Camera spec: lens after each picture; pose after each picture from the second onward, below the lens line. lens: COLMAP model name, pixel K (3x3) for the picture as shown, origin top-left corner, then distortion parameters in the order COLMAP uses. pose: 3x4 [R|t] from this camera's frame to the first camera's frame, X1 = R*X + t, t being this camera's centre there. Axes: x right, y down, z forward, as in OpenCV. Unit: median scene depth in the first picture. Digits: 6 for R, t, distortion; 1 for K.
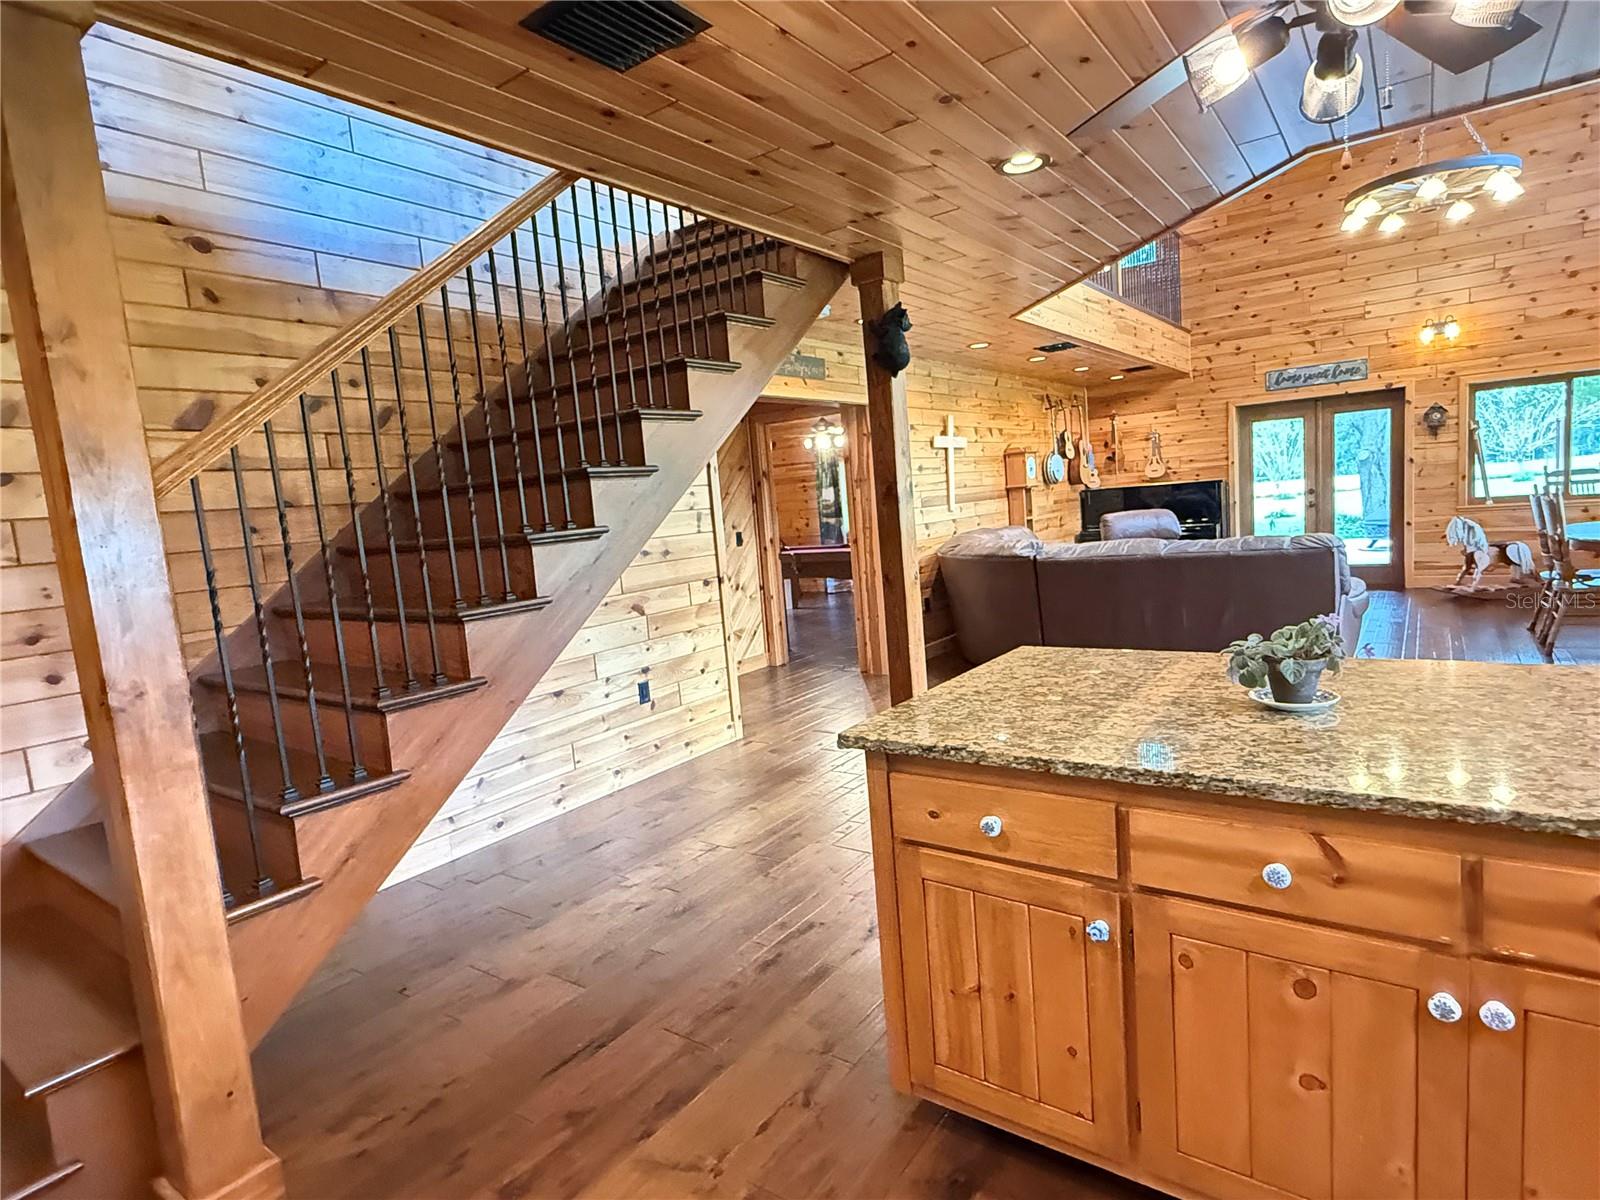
lens RADIAL K [[871.7, 0, 795.9], [0, 871.7, 604.6], [0, 0, 1]] dist [0.000403, 0.001007]
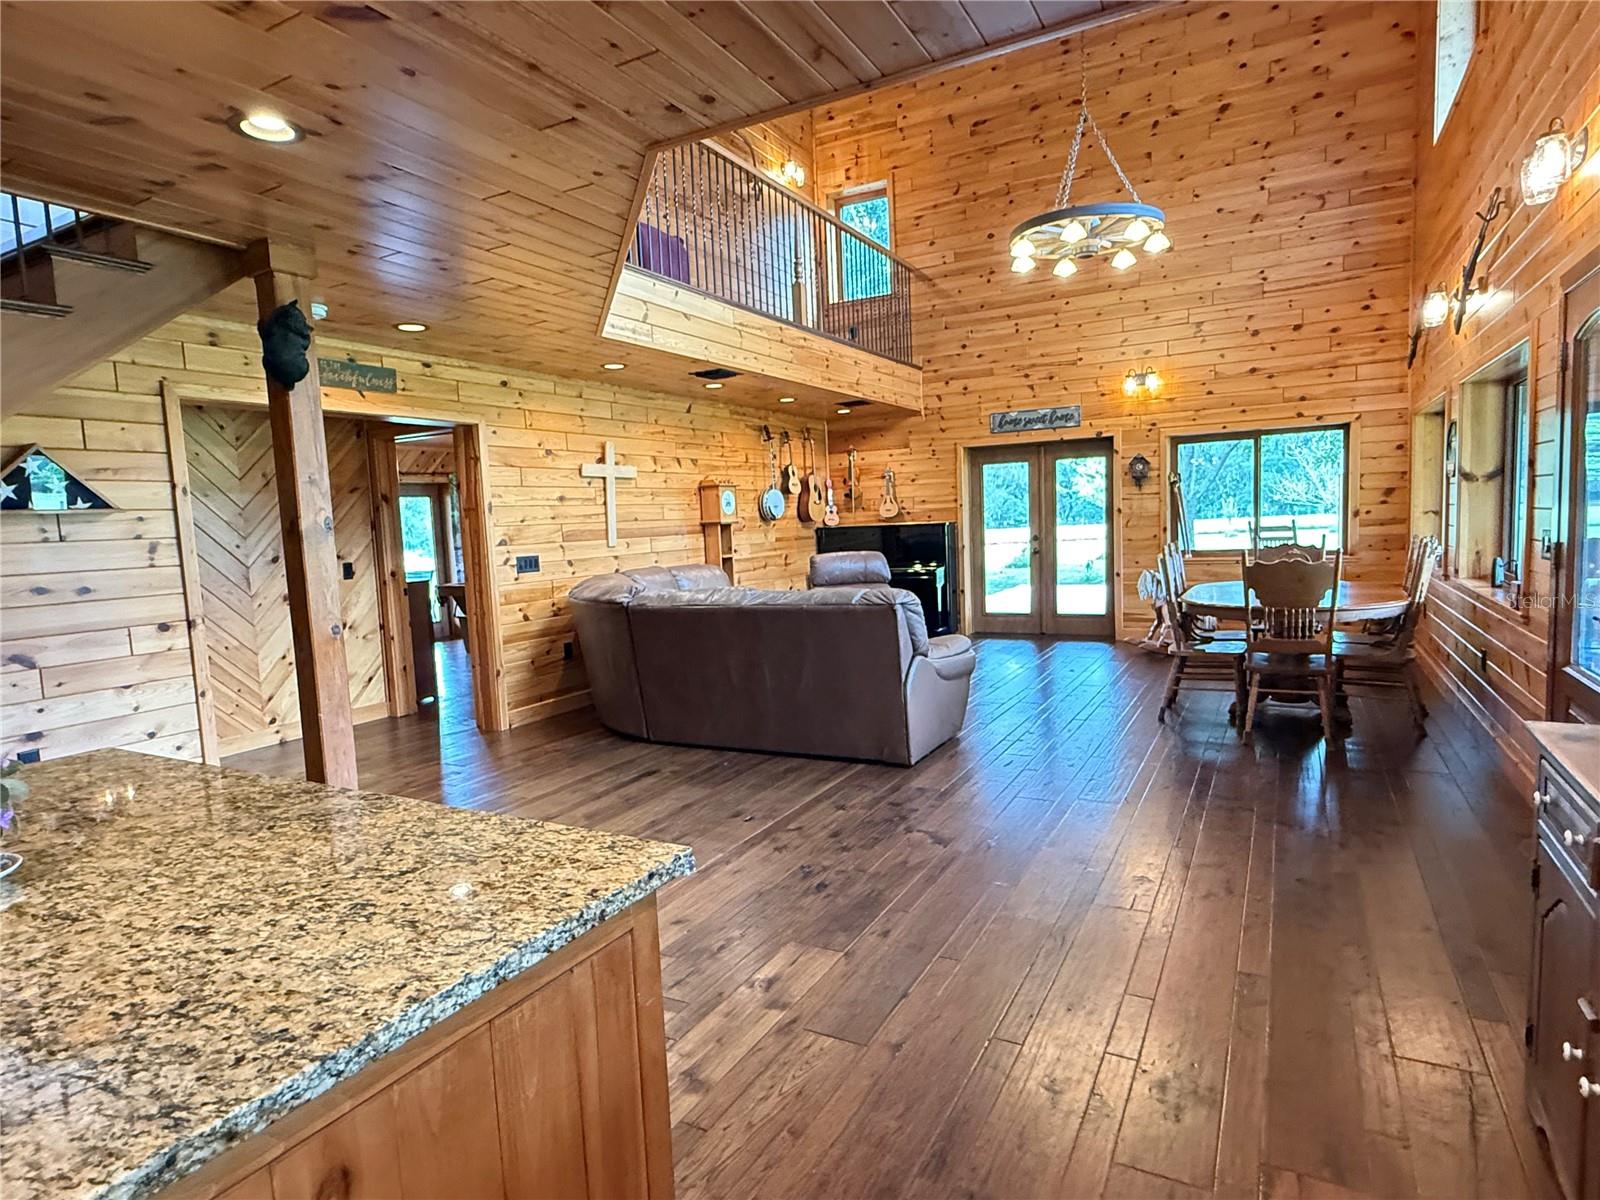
lens RADIAL K [[871.7, 0, 829.1], [0, 871.7, 607.1], [0, 0, 1]] dist [0.000403, 0.001007]
pose [[0.992063, 0.025846, 0.123056, 0.308008], [-0.022863, 0.999411, -0.025588, -0.027499], [-0.123645, 0.022572, 0.992070, 0.075227]]
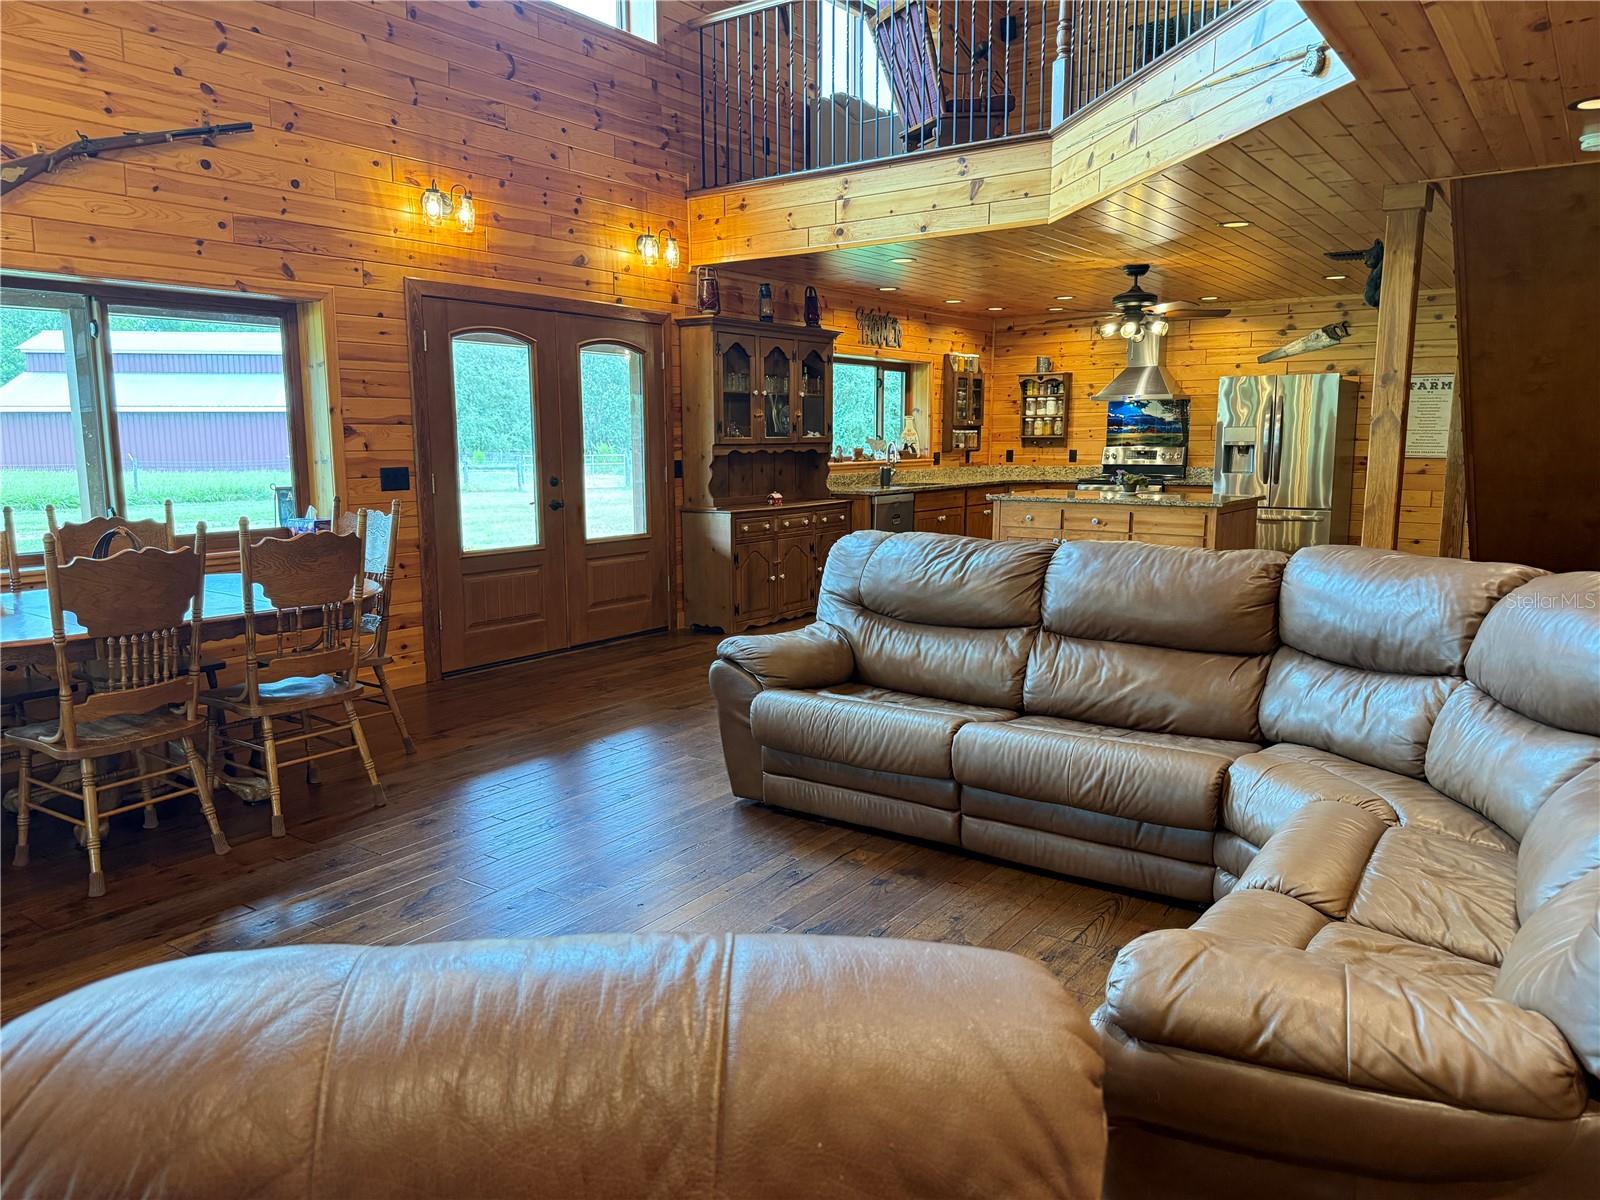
lens RADIAL K [[1117.0, 0, 790.1], [0, 1117.0, 605.8], [0, 0, 1]] dist [0.051651, -0.069835]
pose [[-0.996338, 0.085206, 0.007126, 0.420306], [0.083989, 0.959656, 0.268340, -0.169083], [0.016026, 0.267956, -0.963298, 1.175706]]
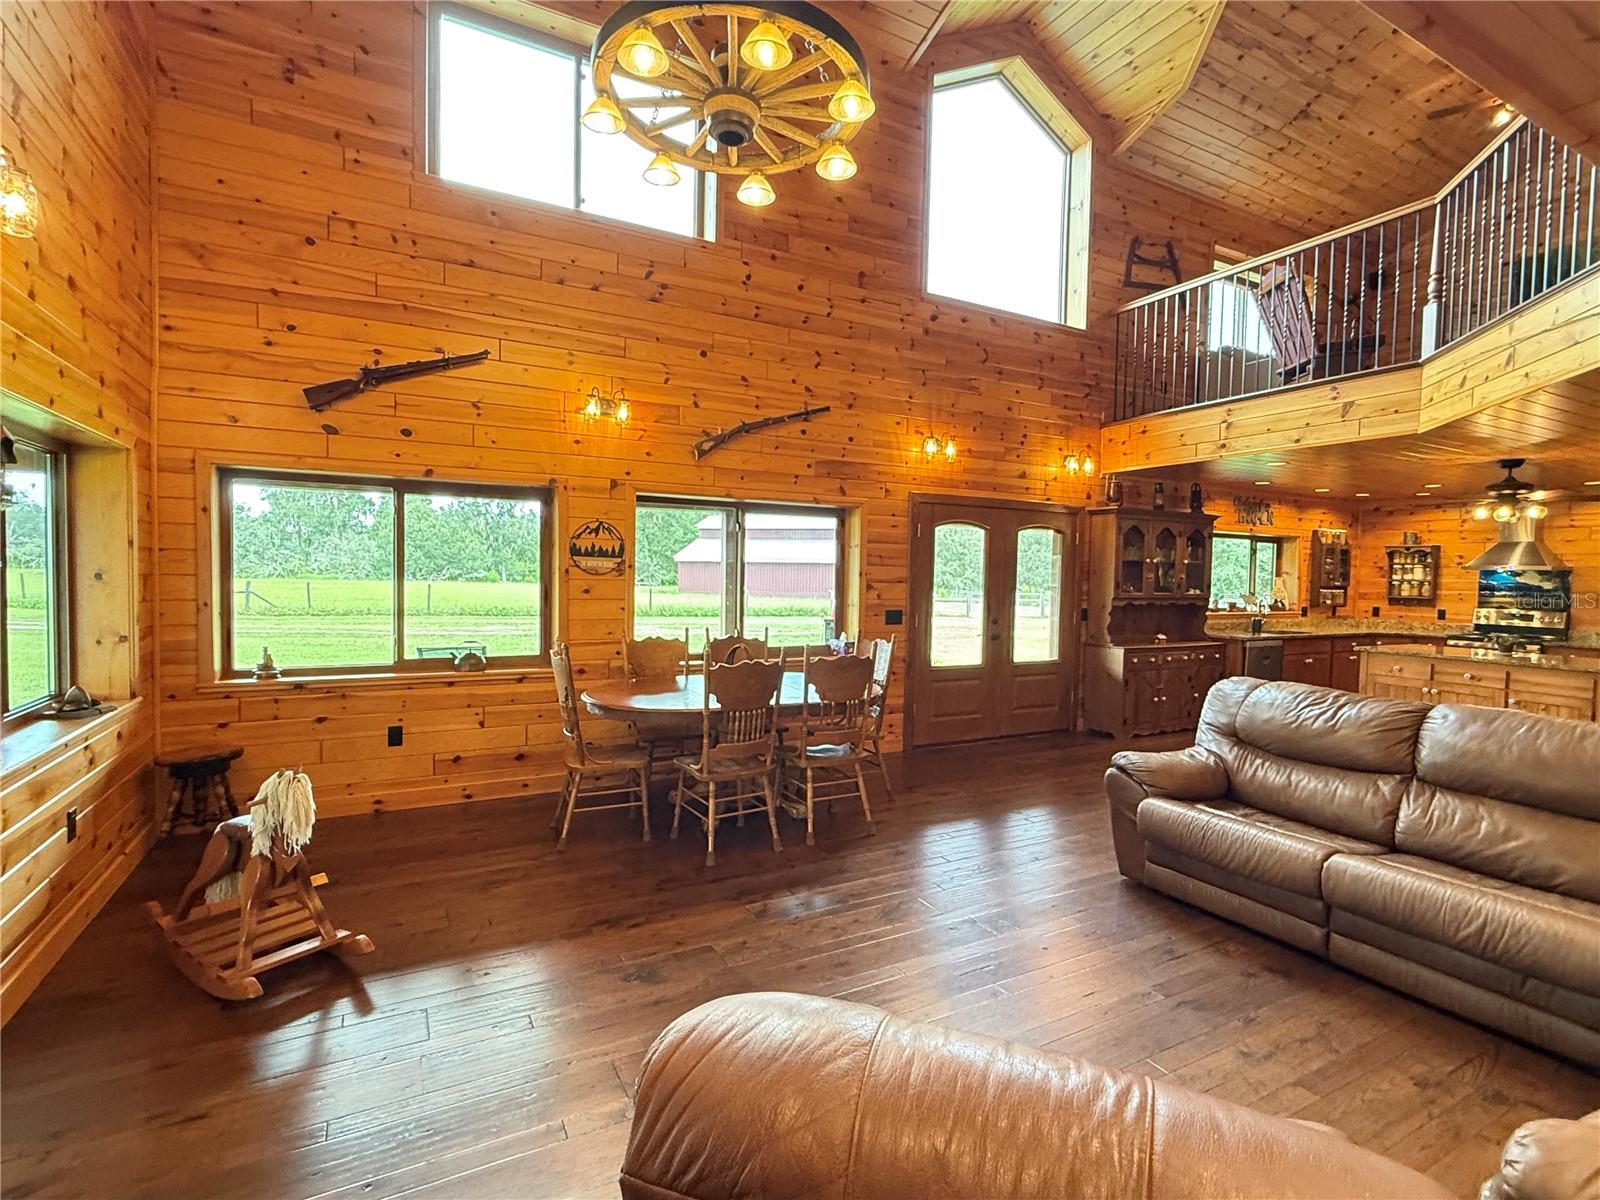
lens RADIAL K [[760.7, 0, 799.9], [0, 760.7, 601.5], [0, 0, 1]] dist [-0.001783, -0.000178]
pose [[-0.900163, 0.048647, 0.432828, 0.425652], [0.106867, 0.988035, 0.111206, -0.186374], [-0.422239, 0.146359, -0.894591, 1.173639]]
